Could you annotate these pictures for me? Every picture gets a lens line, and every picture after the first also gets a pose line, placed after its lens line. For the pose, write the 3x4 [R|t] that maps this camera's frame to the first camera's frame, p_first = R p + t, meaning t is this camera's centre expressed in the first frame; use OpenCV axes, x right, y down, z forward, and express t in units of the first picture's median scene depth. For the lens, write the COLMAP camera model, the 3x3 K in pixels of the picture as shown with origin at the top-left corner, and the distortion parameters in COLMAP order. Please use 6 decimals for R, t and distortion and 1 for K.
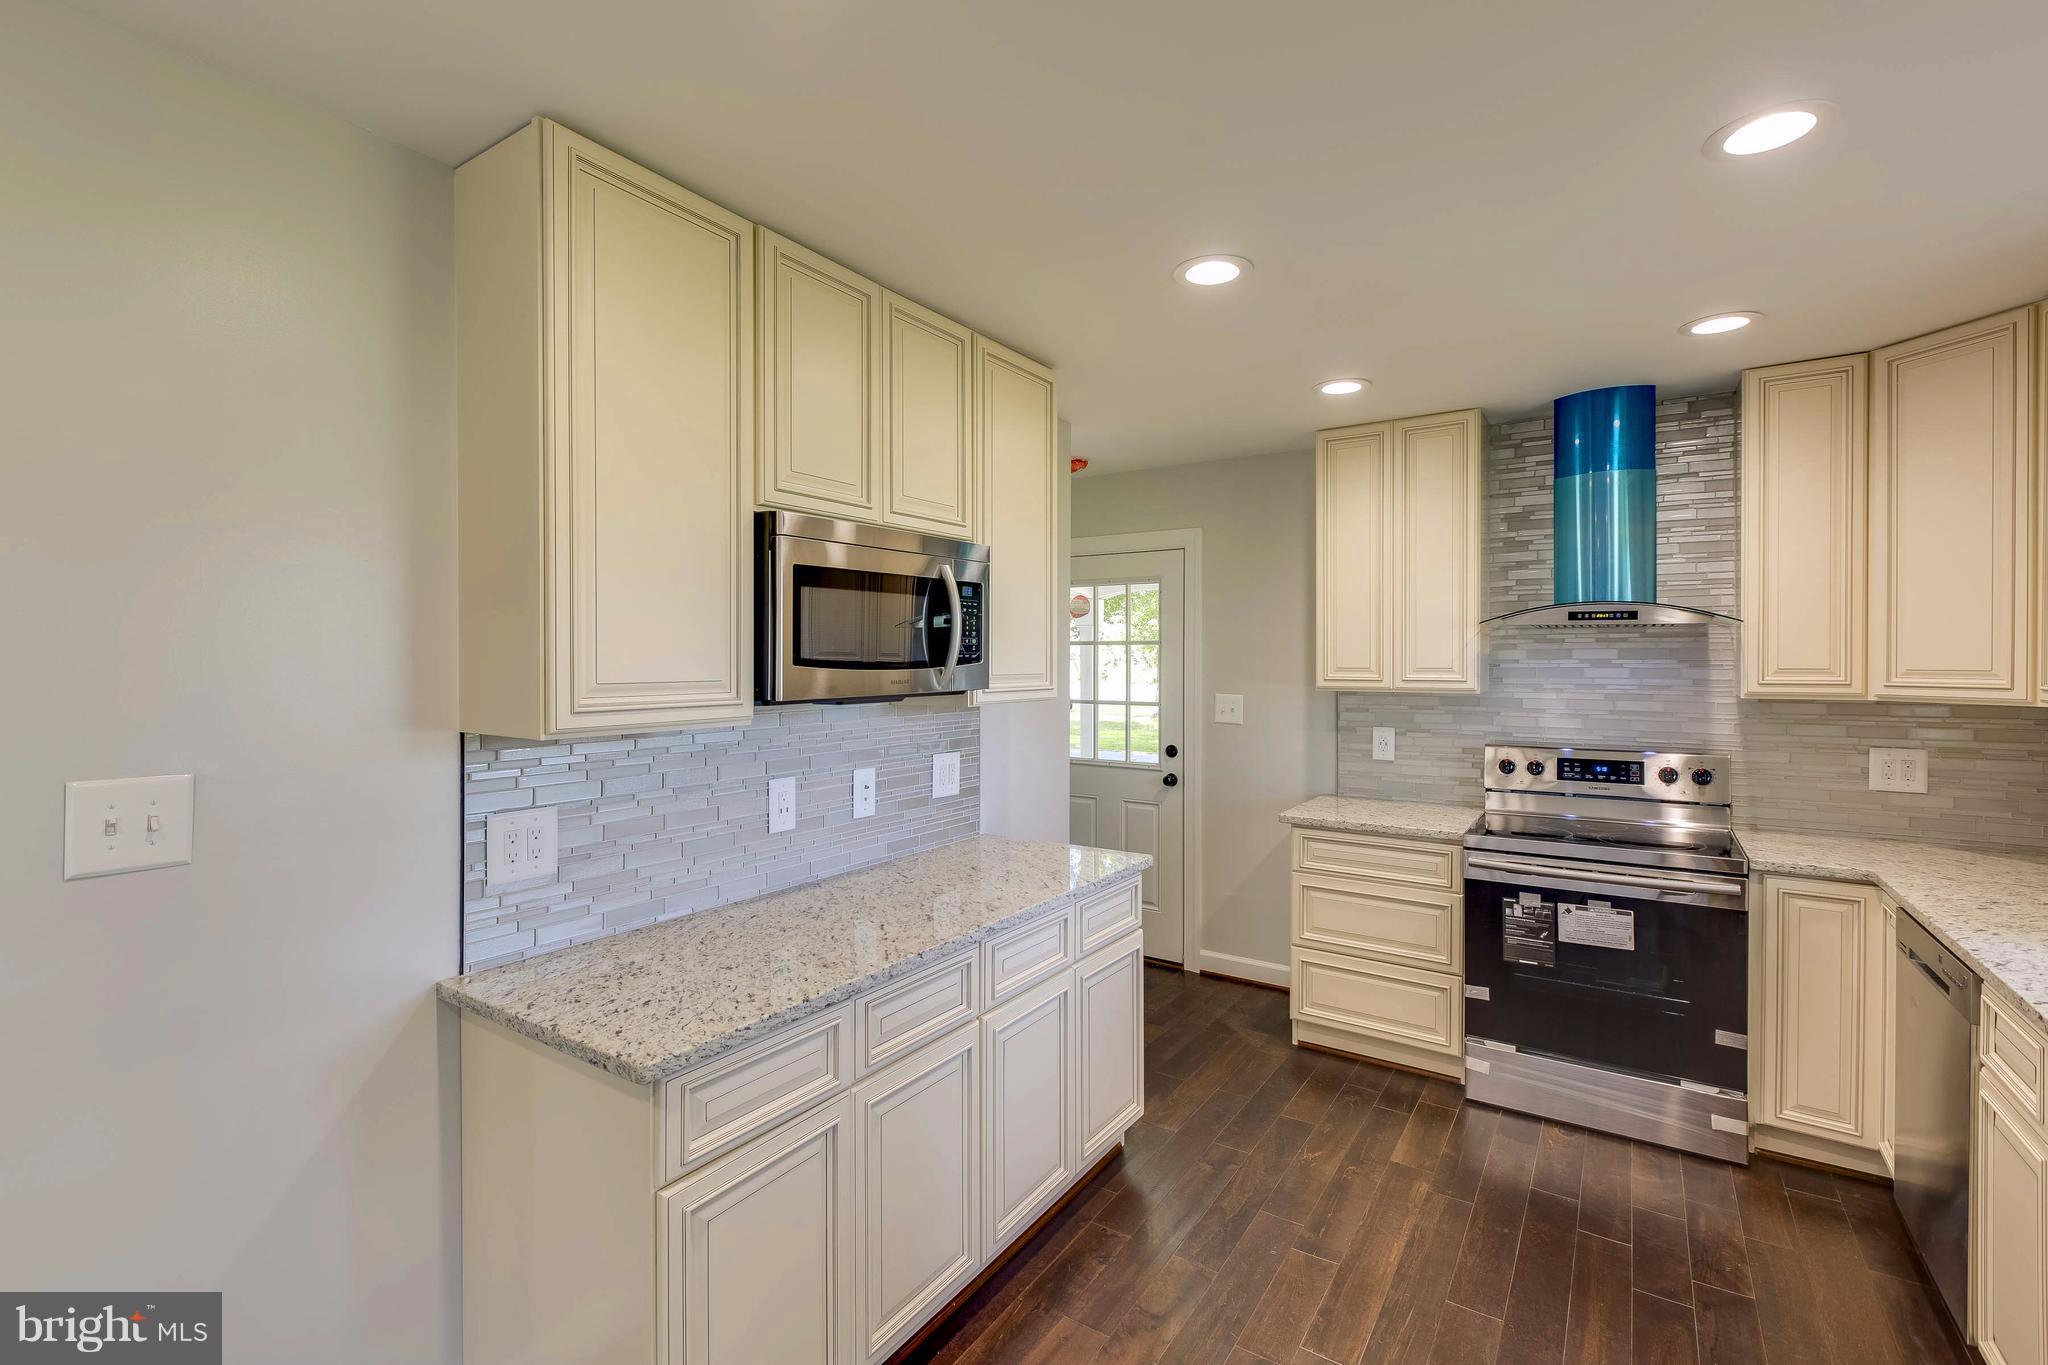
lens RADIAL K [[914.6, 0, 989.1], [0, 914.6, 661.1], [0, 0, 1]] dist [0.004954, -0.002020]
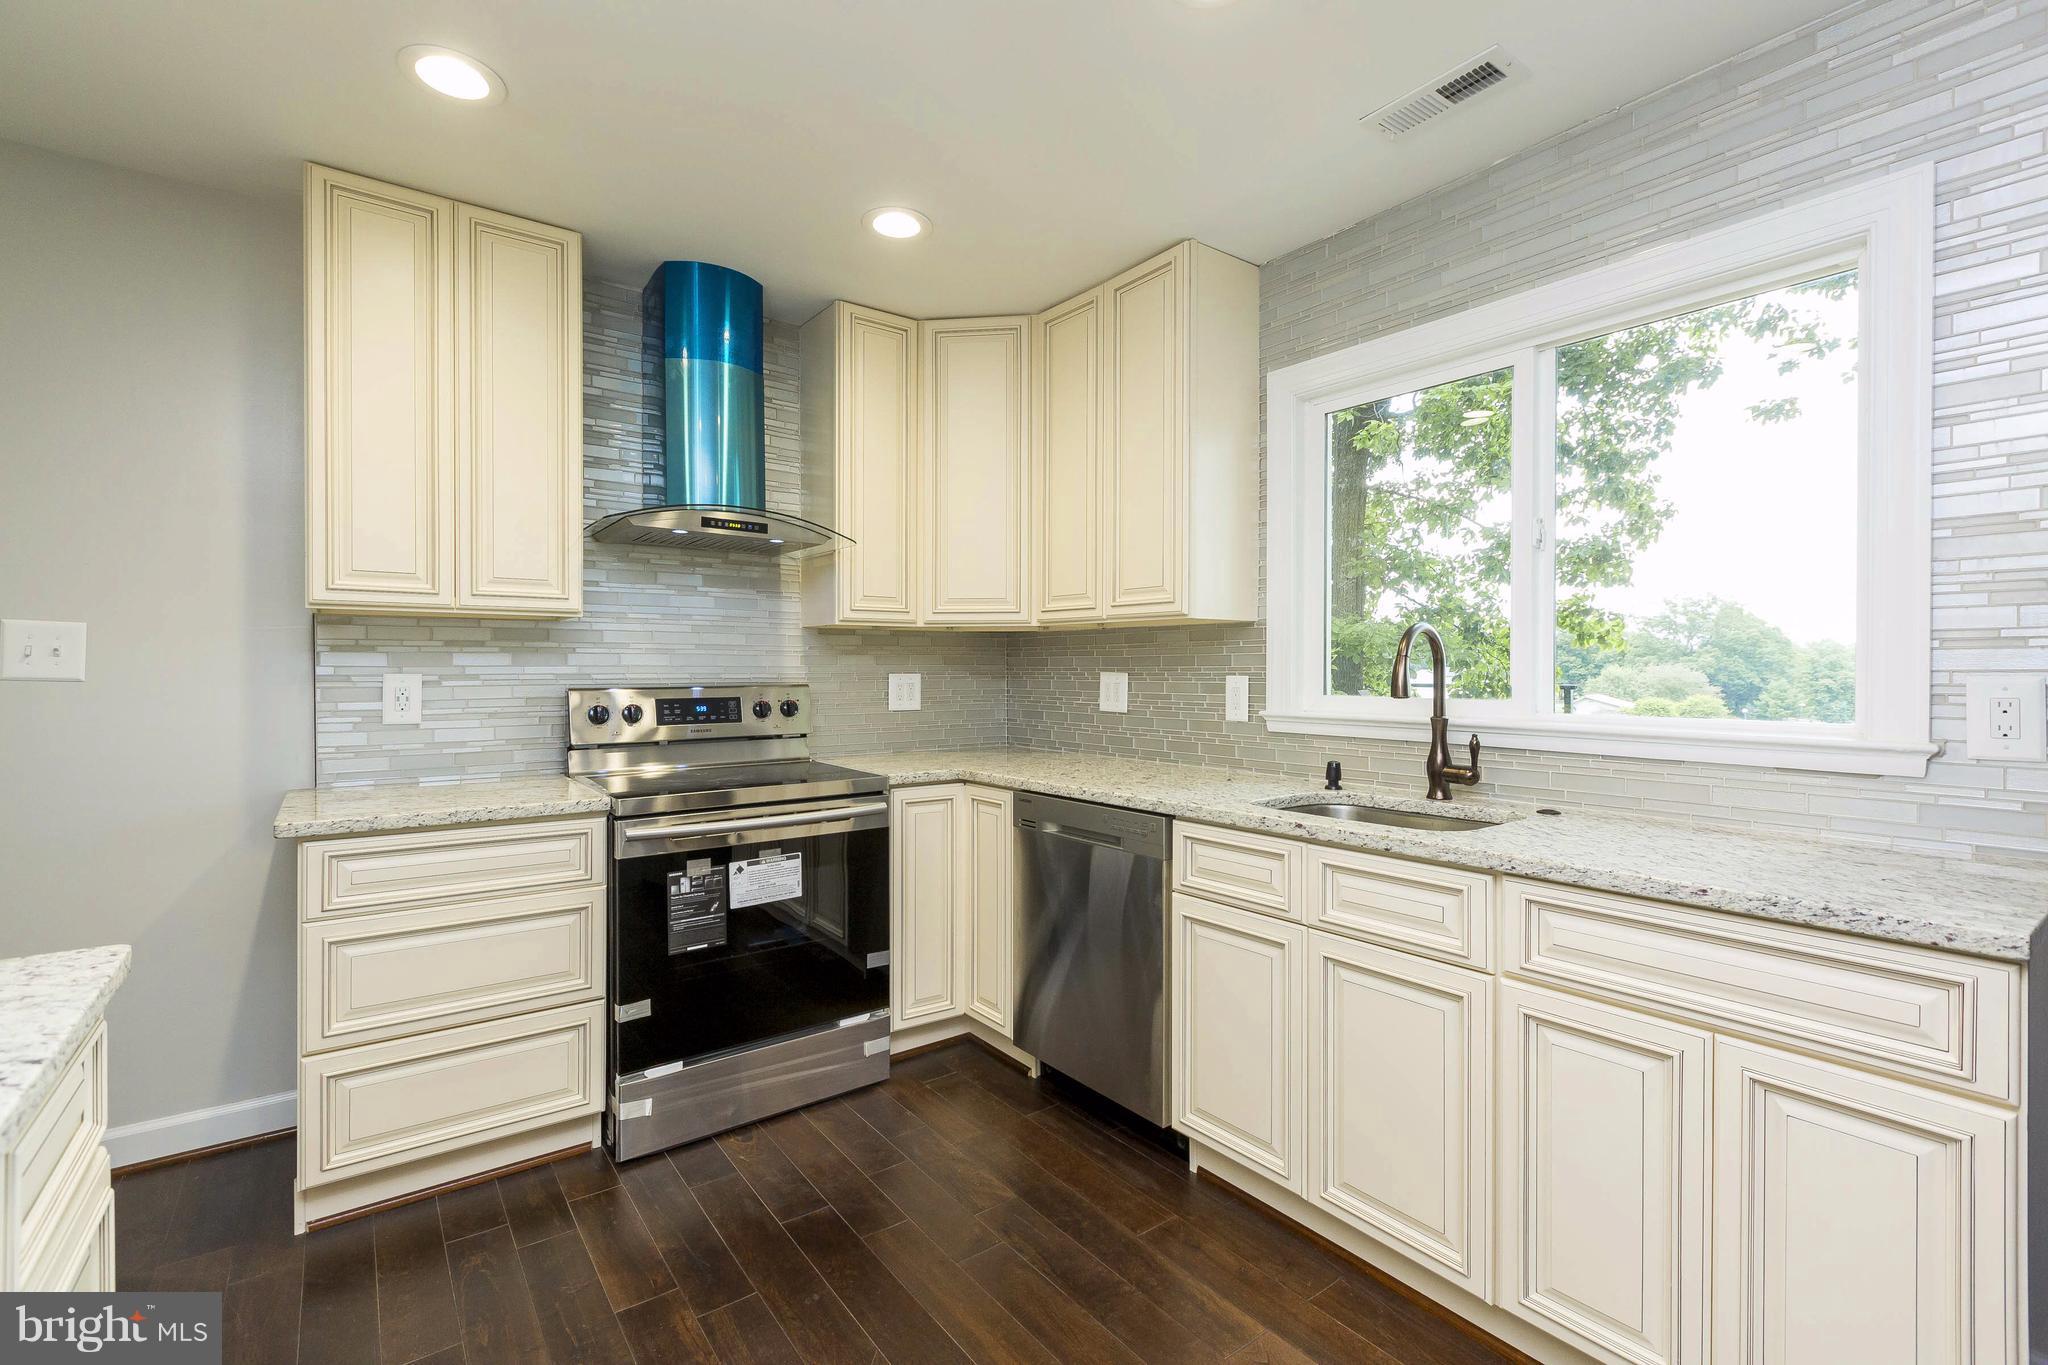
lens RADIAL K [[914.6, 0, 1031.7], [0, 914.6, 669.2], [0, 0, 1]] dist [0.004954, -0.002020]
pose [[0.305588, 0.000102, 0.952164, -0.070144], [-0.002114, 0.999998, 0.000571, 0.084762], [-0.952162, -0.002187, 0.305587, 0.465541]]
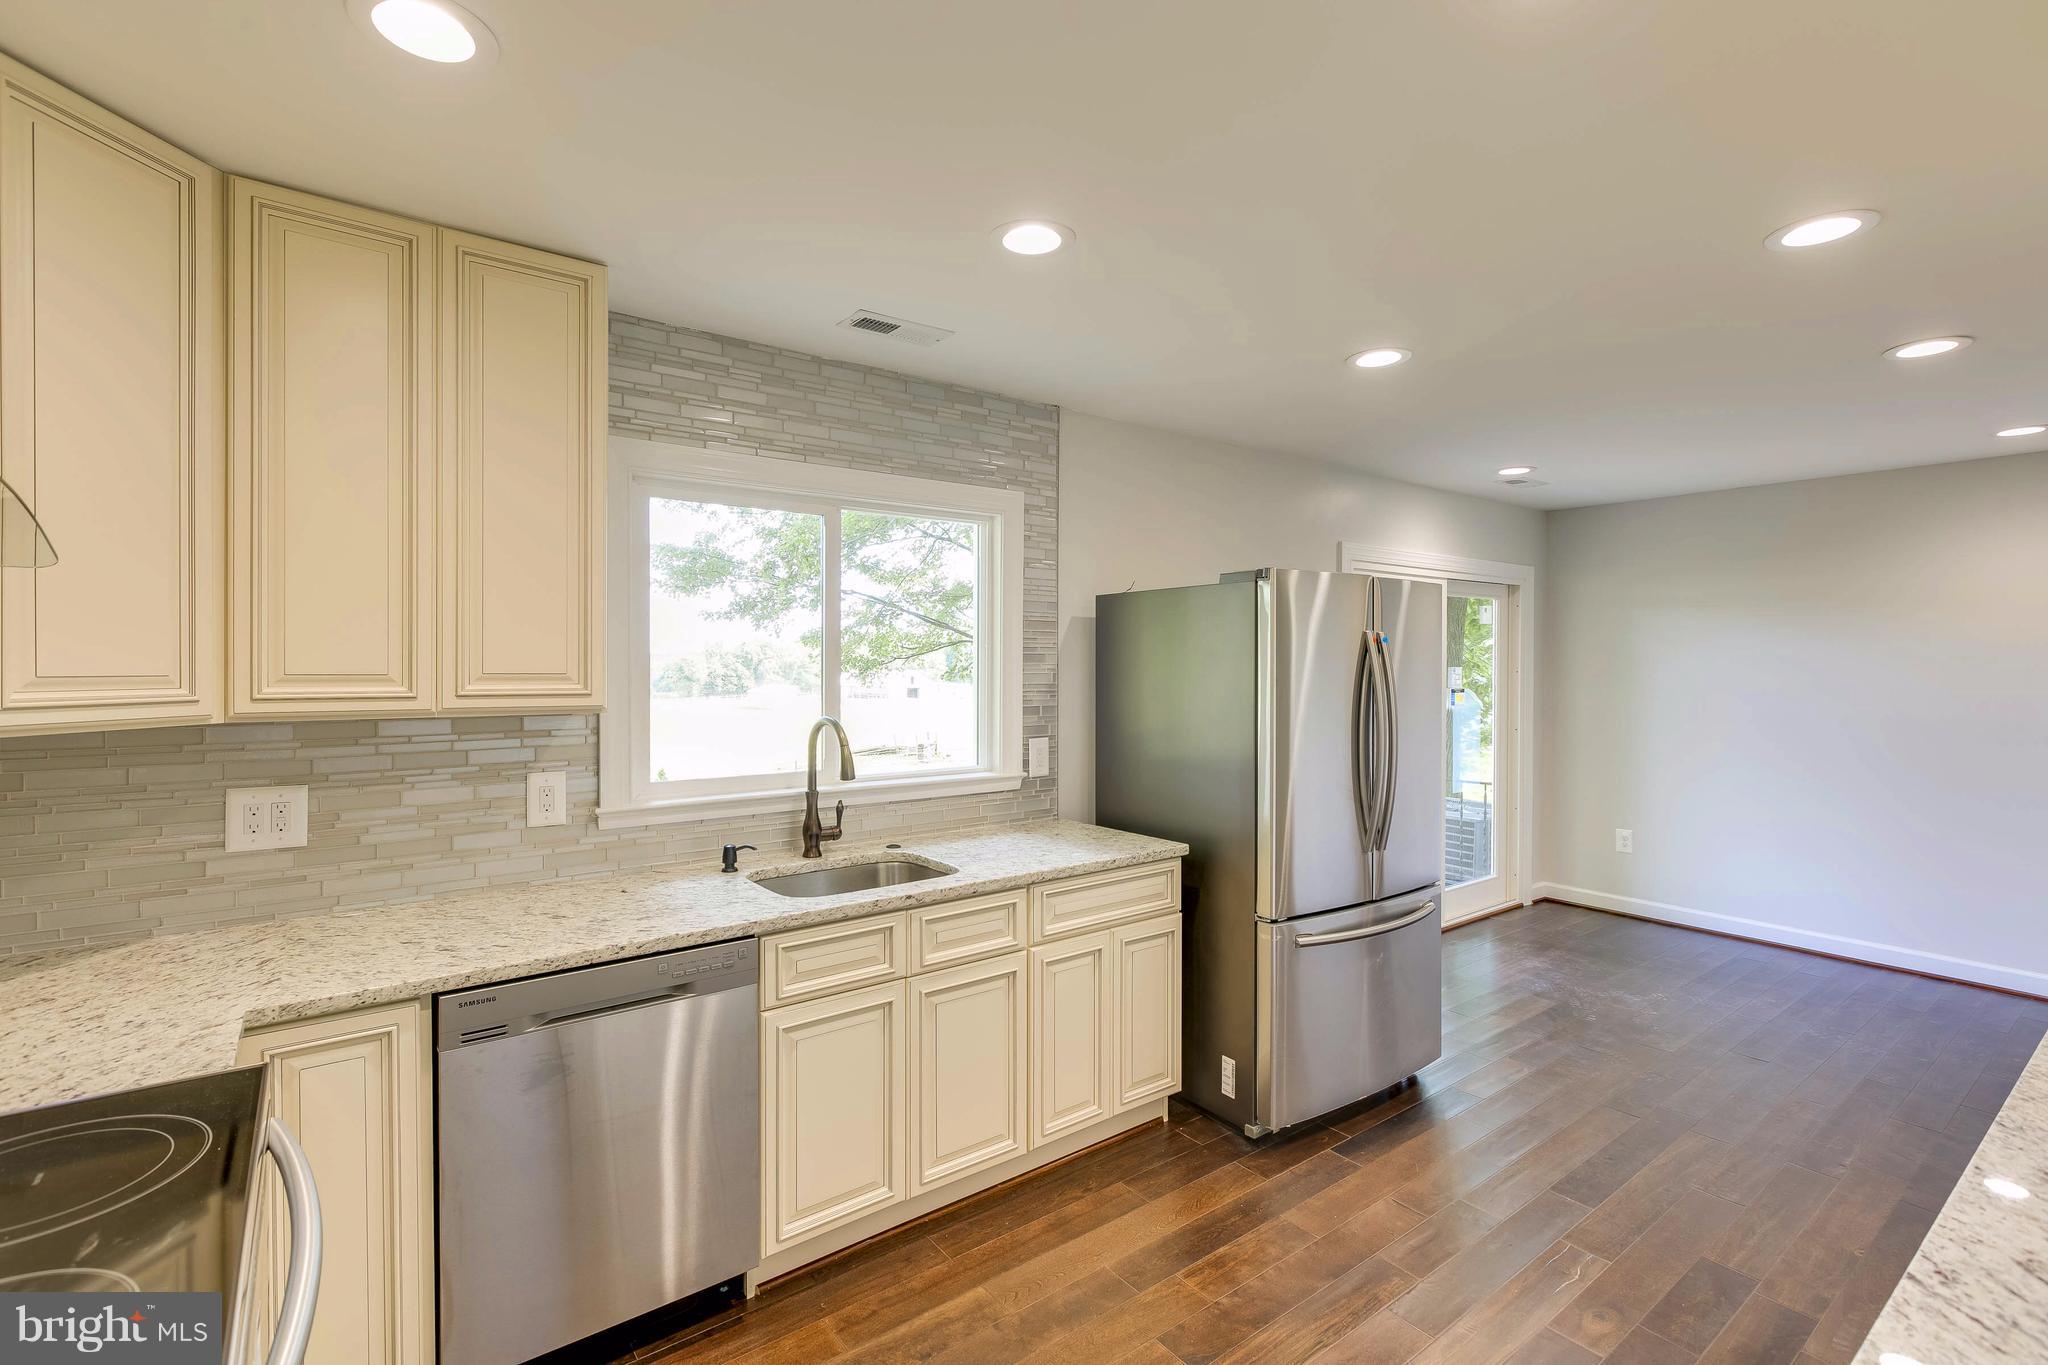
lens RADIAL K [[914.6, 0, 986.9], [0, 914.6, 662.8], [0, 0, 1]] dist [0.004954, -0.002020]
pose [[-0.942344, -0.000664, 0.334646, 0.265189], [0.001385, 0.999982, 0.005884, -0.009307], [-0.334644, 0.006008, -0.942326, 1.183980]]
